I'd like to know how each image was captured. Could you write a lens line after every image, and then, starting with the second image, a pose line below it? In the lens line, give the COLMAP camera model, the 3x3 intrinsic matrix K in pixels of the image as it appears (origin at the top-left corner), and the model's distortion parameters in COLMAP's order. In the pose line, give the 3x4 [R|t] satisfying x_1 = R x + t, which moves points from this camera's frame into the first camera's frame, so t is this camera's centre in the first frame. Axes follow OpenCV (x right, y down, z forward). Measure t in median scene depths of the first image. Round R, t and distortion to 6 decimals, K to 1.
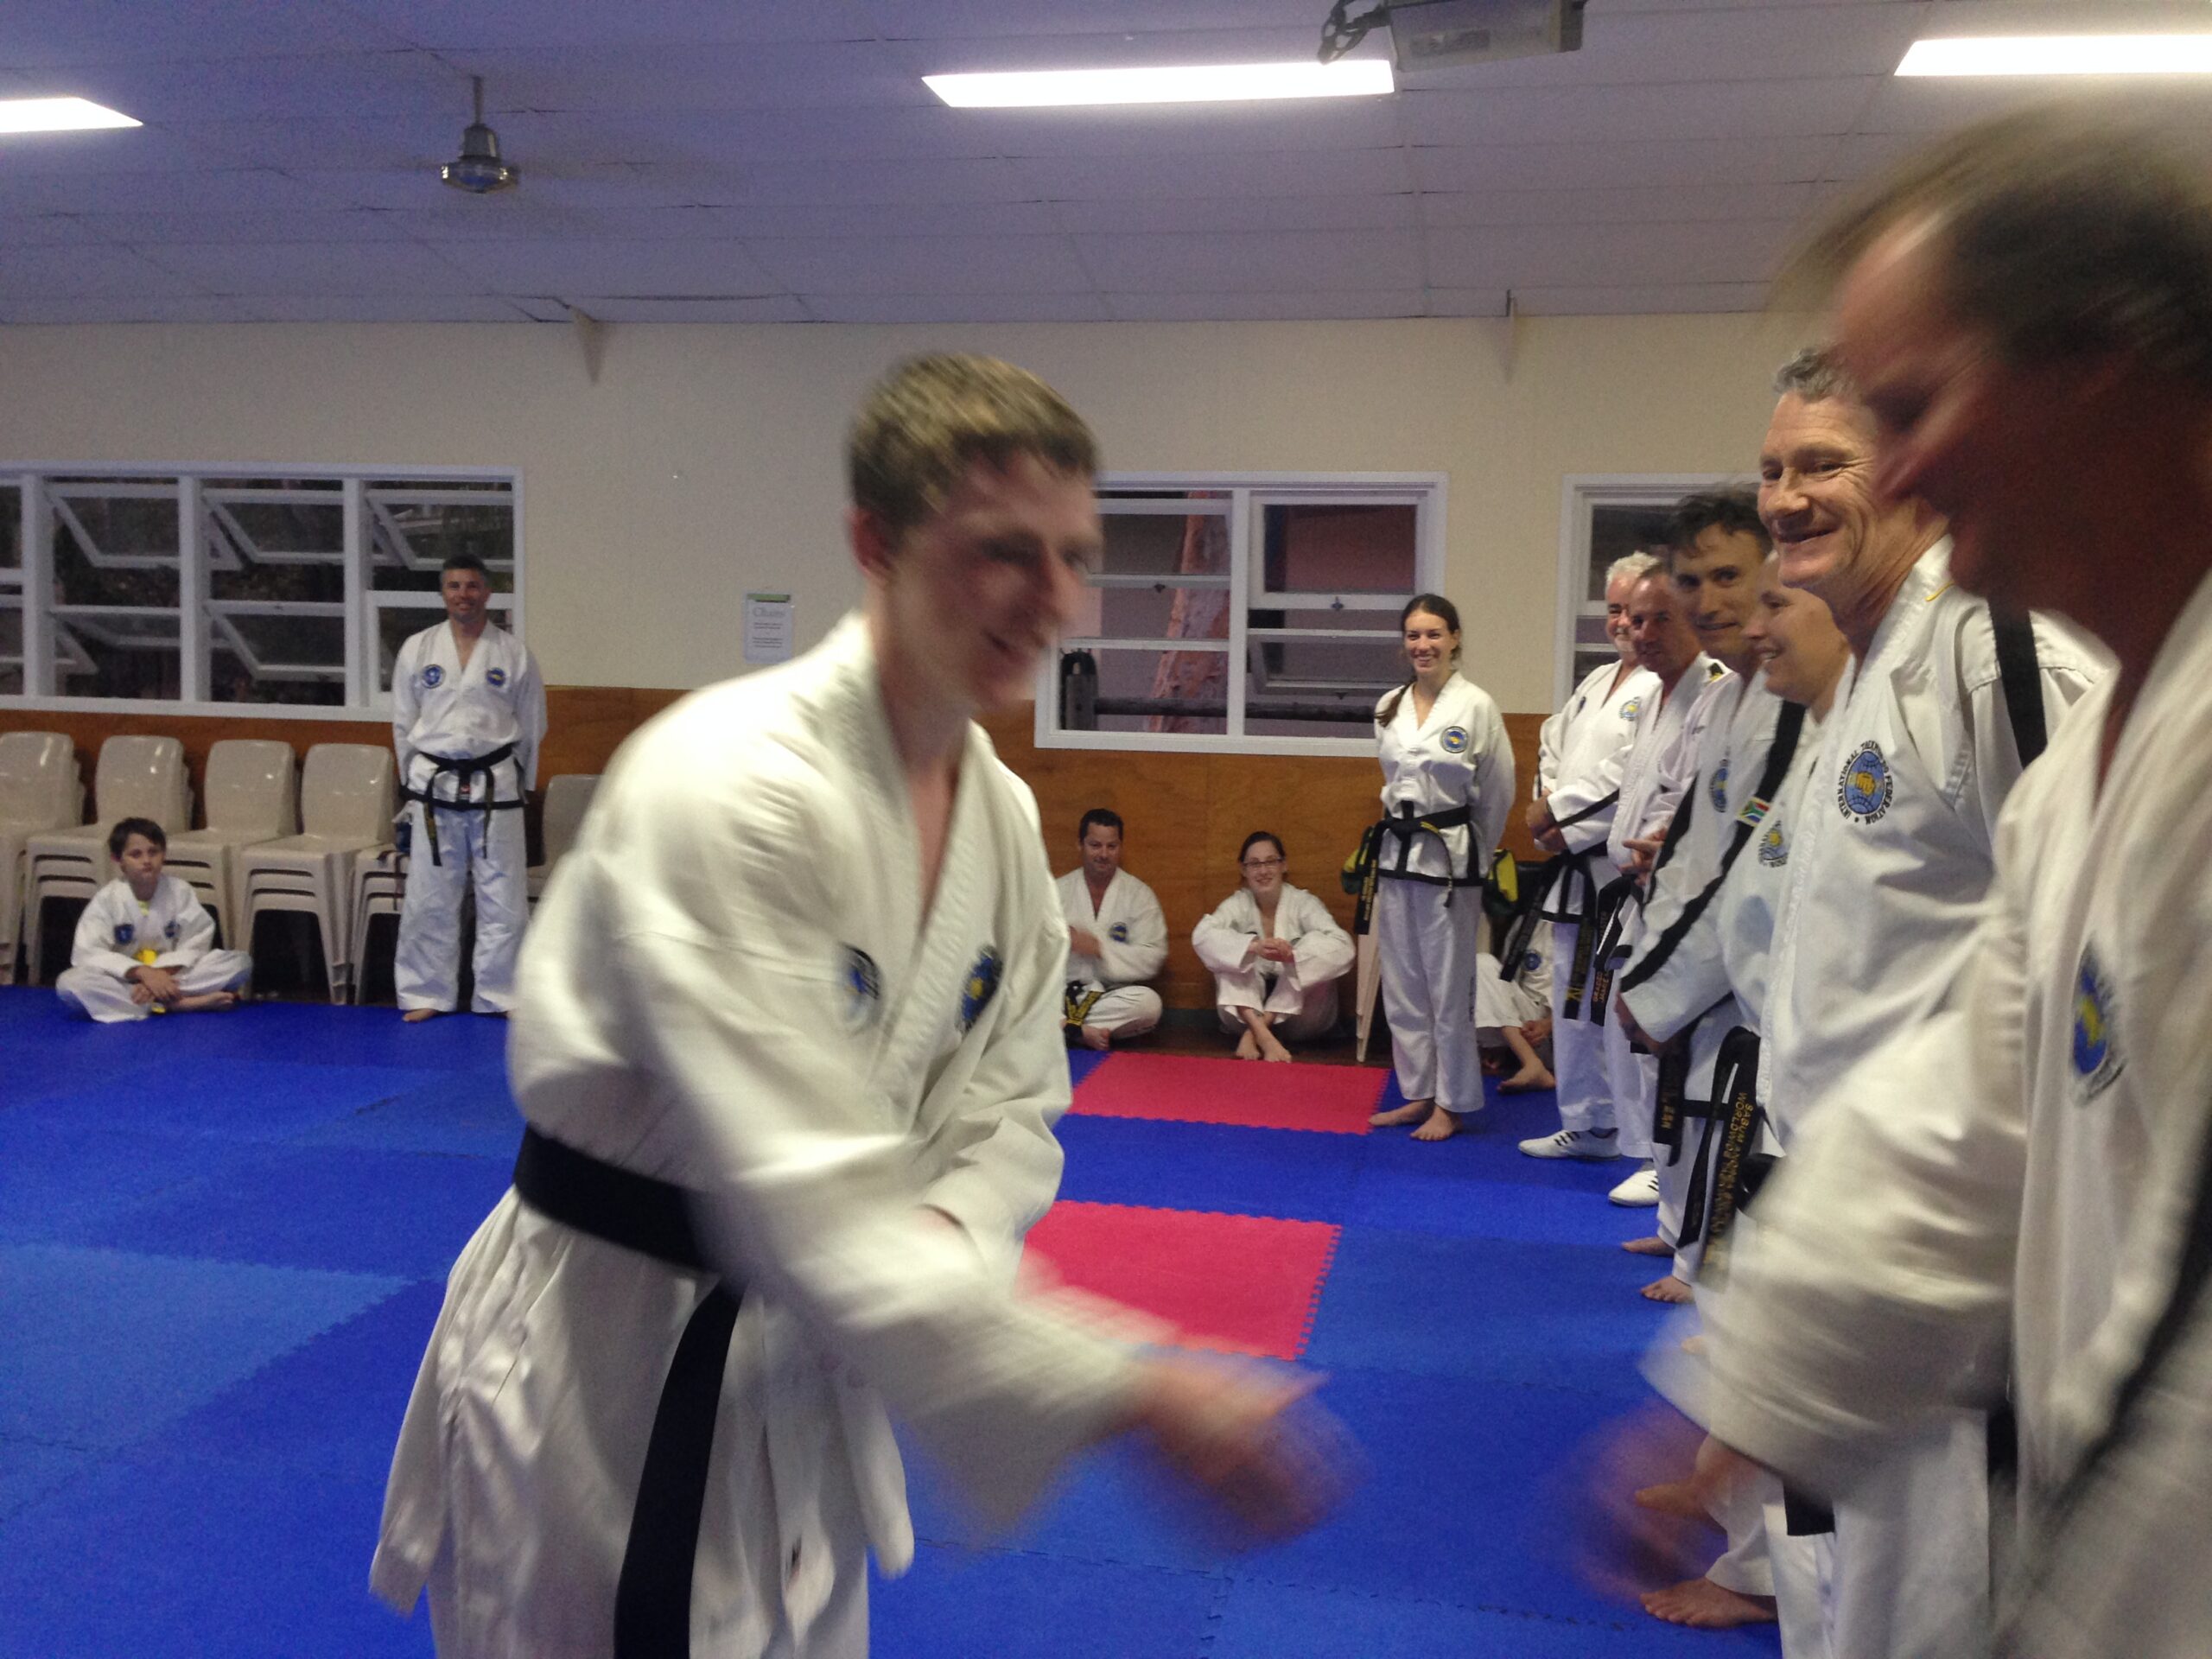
lens RADIAL K [[2009.5, 0, 1092.5], [0, 2009.5, 823.8], [0, 0, 1]] dist [0.062944, 0.000000]
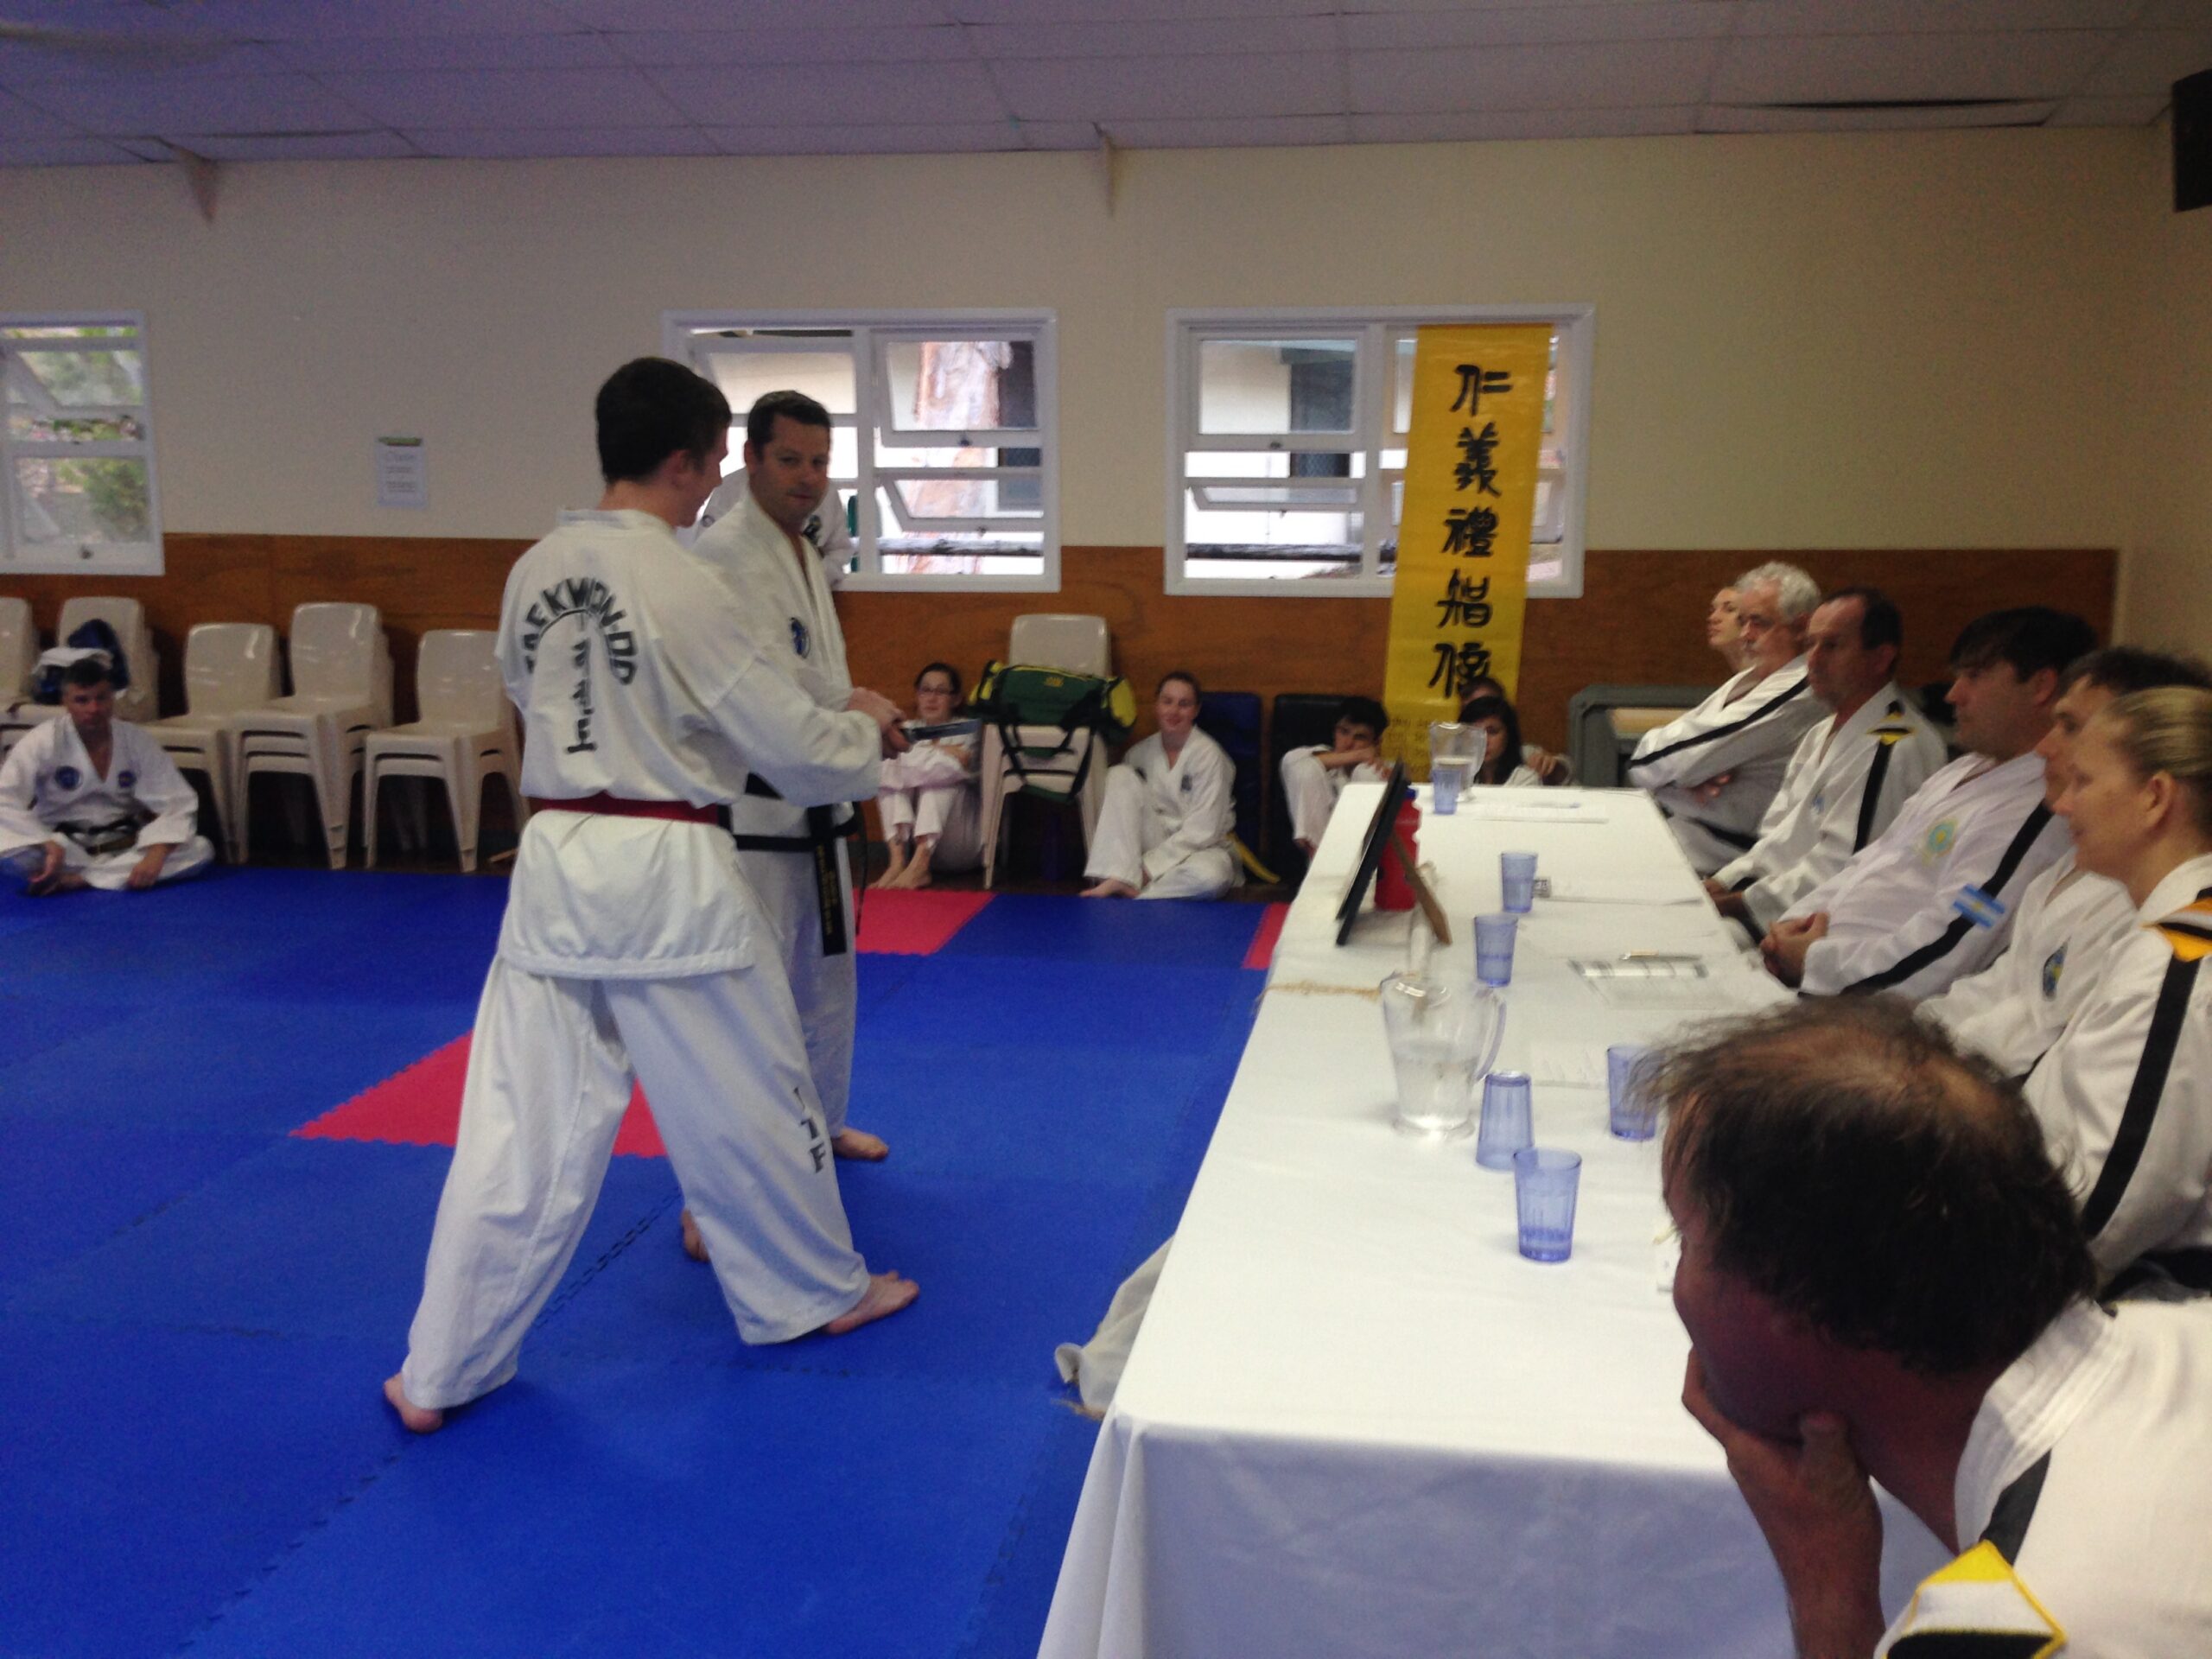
lens RADIAL K [[2009.5, 0, 1137.1], [0, 2009.5, 805.0], [0, 0, 1]] dist [0.062944, 0.000000]
pose [[0.999242, -0.023716, 0.030875, 0.179376], [0.021552, 0.997410, 0.068626, 0.006675], [-0.032422, -0.067909, 0.997165, -0.029600]]
